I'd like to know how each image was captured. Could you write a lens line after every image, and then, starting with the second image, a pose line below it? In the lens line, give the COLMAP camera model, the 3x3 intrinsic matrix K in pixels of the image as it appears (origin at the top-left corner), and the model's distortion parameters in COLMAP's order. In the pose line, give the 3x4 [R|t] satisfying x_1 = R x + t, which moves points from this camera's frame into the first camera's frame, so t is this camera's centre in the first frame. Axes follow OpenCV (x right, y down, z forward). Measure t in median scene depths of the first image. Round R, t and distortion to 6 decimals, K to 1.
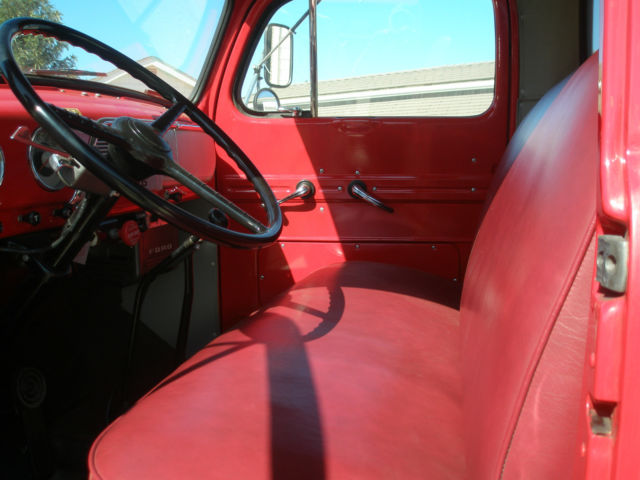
lens RADIAL K [[648.2, 0, 320.7], [0, 648.2, 240.2], [0, 0, 1]] dist [-0.088208, 0.000000]
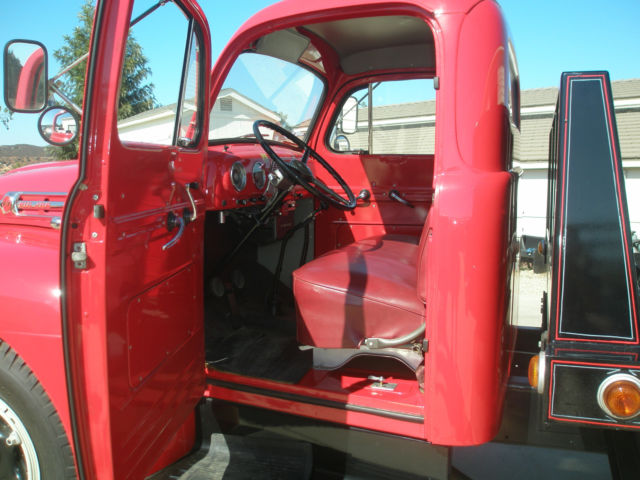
lens RADIAL K [[648.2, 0, 317.4], [0, 648.2, 241.0], [0, 0, 1]] dist [-0.088208, 0.000000]
pose [[0.995905, 0.015388, -0.089088, 0.007602], [-0.018082, 0.999401, -0.029503, 0.103654], [0.088581, 0.030993, 0.995587, -0.779421]]
